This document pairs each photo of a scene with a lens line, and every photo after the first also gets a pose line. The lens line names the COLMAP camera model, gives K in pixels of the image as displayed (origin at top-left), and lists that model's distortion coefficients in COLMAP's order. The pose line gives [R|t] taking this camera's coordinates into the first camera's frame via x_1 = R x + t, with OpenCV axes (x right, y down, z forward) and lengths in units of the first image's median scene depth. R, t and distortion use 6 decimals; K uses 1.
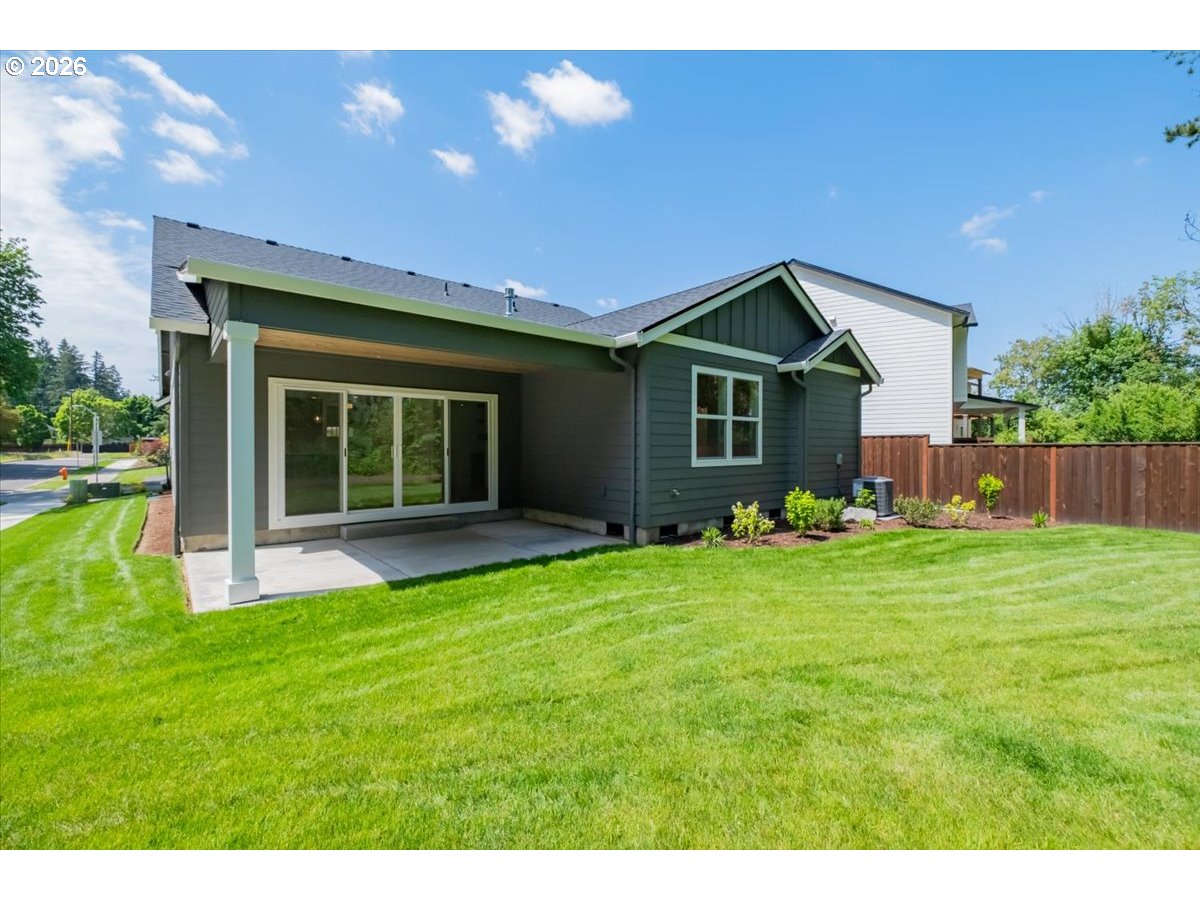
lens RADIAL K [[526.3, 0, 609.1], [0, 526.3, 448.5], [0, 0, 1]] dist [-0.002408, -0.000407]
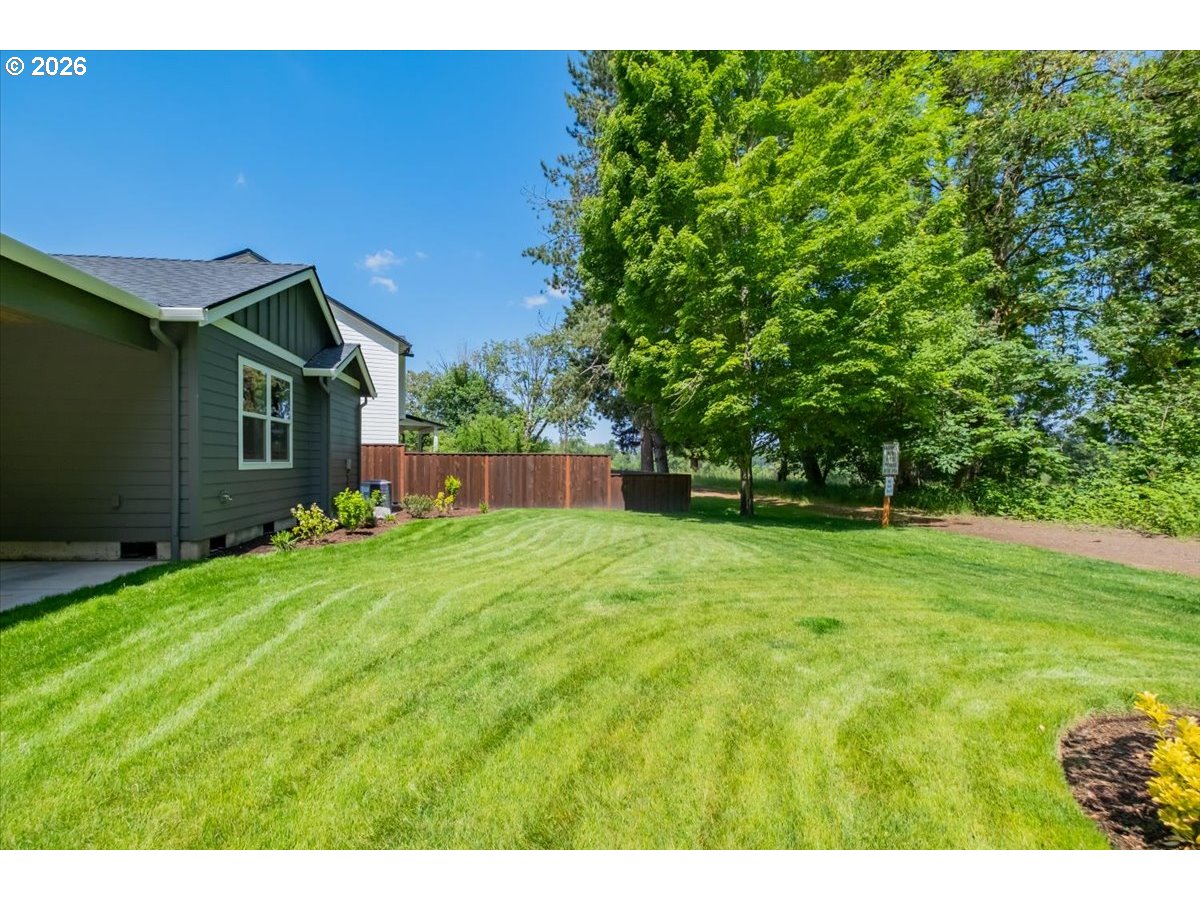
lens RADIAL K [[537.2, 0, 577.4], [0, 537.2, 469.2], [0, 0, 1]] dist [-0.000372, -0.000116]
pose [[0.554260, -0.008243, 0.832303, -0.252625], [-0.002539, 0.999930, 0.011594, 0.019672], [-0.832340, -0.008539, 0.554200, 0.011157]]
